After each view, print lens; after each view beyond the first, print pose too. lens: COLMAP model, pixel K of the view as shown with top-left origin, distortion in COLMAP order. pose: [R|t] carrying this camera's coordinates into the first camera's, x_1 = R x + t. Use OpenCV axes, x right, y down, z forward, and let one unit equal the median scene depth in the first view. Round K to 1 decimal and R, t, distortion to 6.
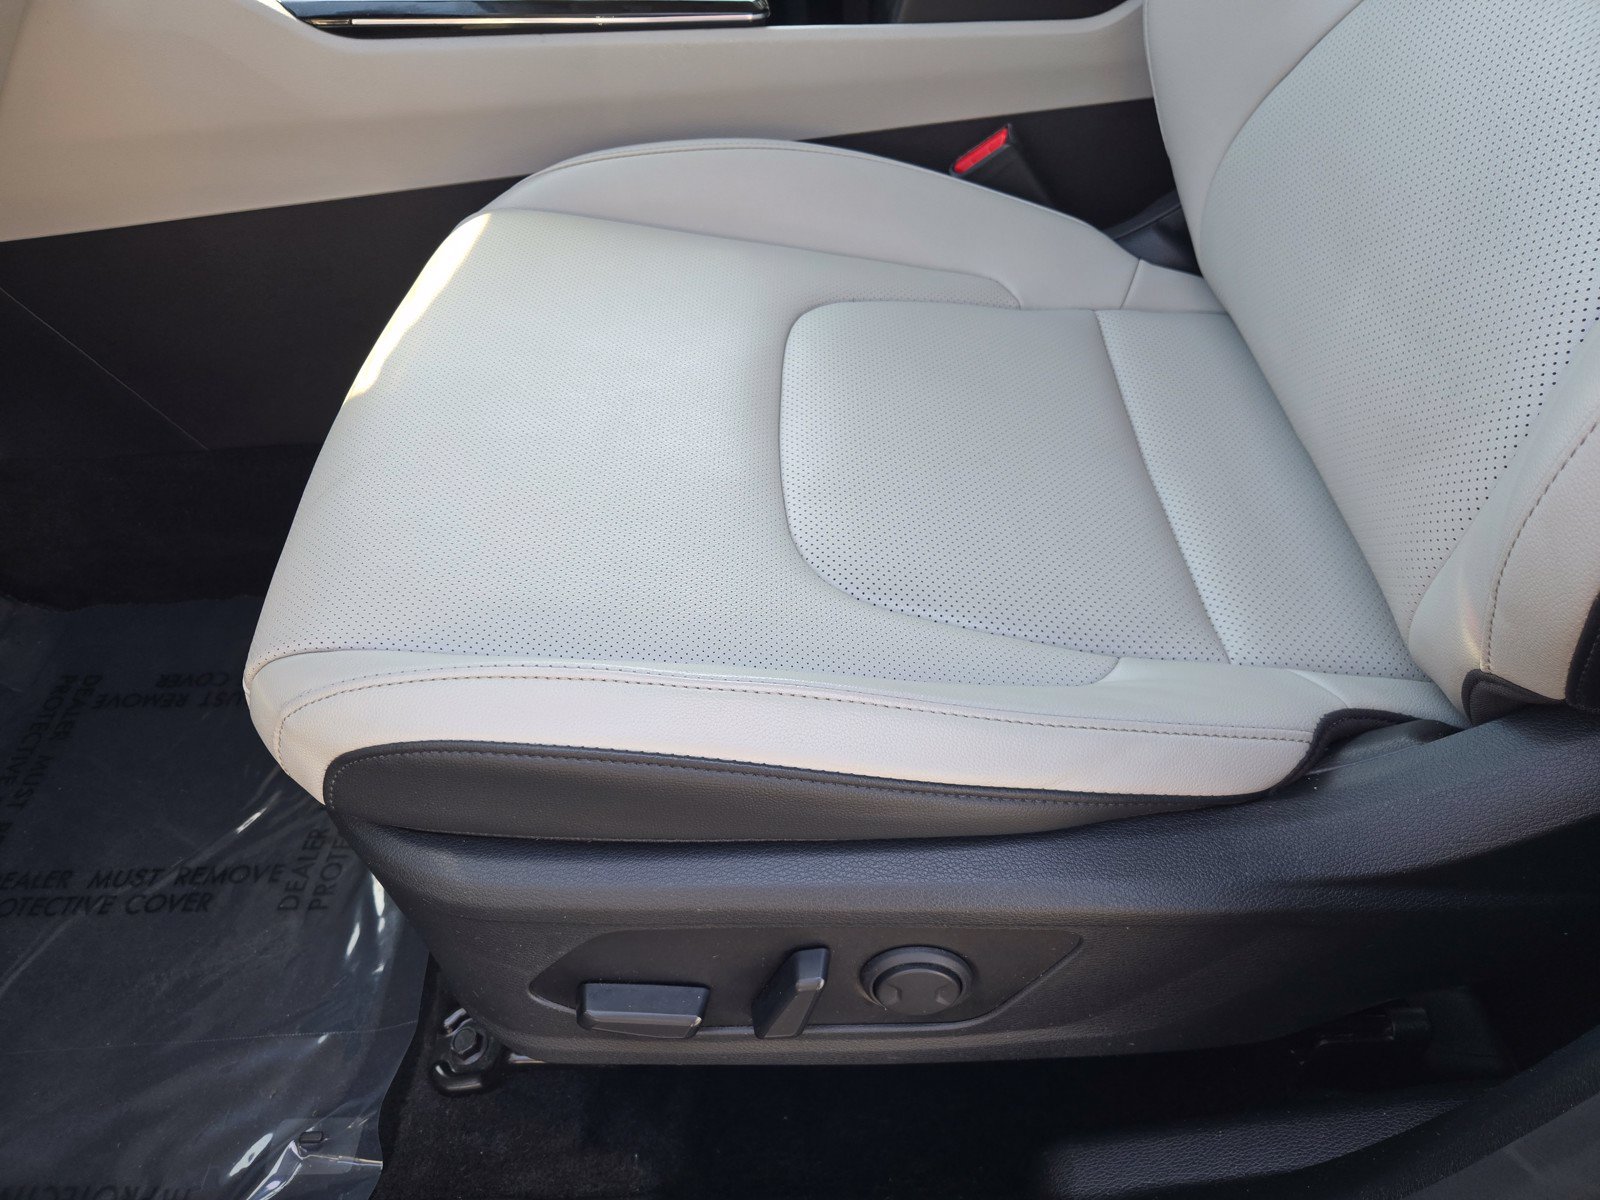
lens RADIAL K [[1066.1, 0, 794.9], [0, 1066.1, 603.8], [0, 0, 1]] dist [0.069252, -0.069166]
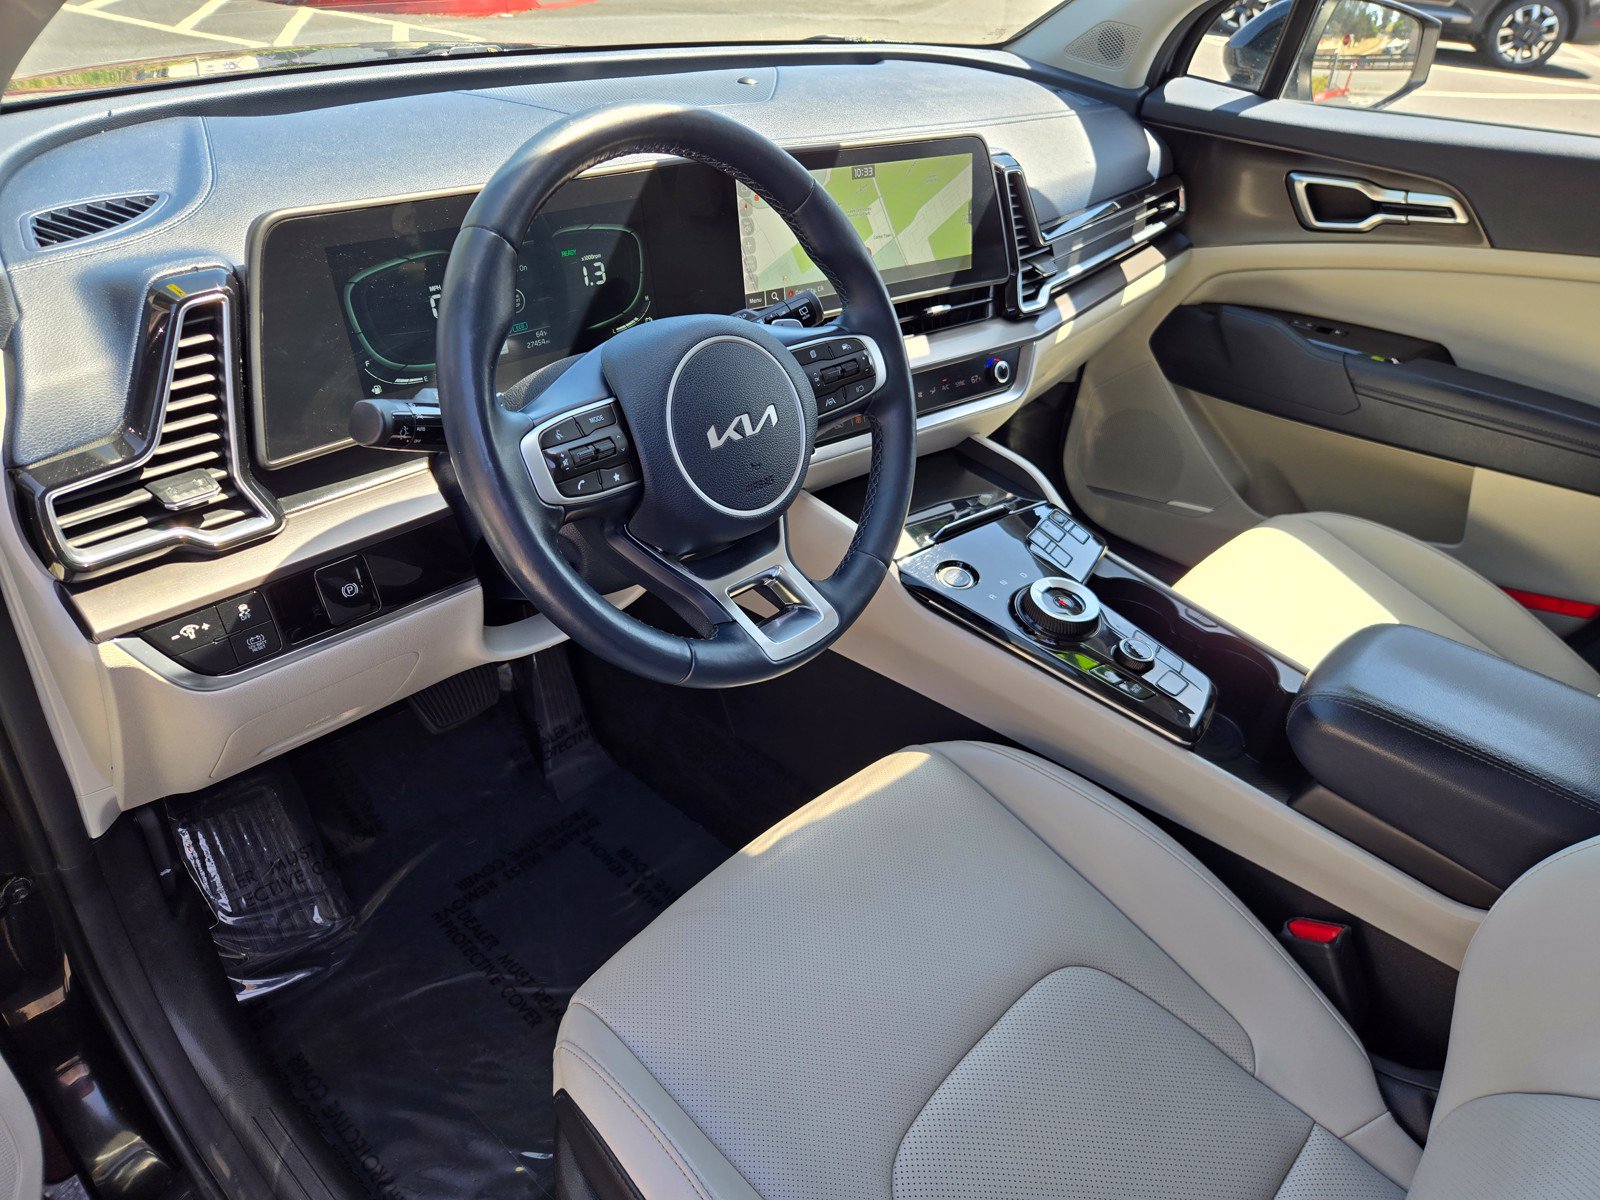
lens RADIAL K [[1066.1, 0, 794.9], [0, 1066.1, 603.8], [0, 0, 1]] dist [0.069252, -0.069166]
pose [[0.722963, 0.483389, -0.493618, 0.219323], [-0.563852, 0.825696, -0.017244, -0.469658], [0.399243, 0.290794, 0.869508, -0.411874]]
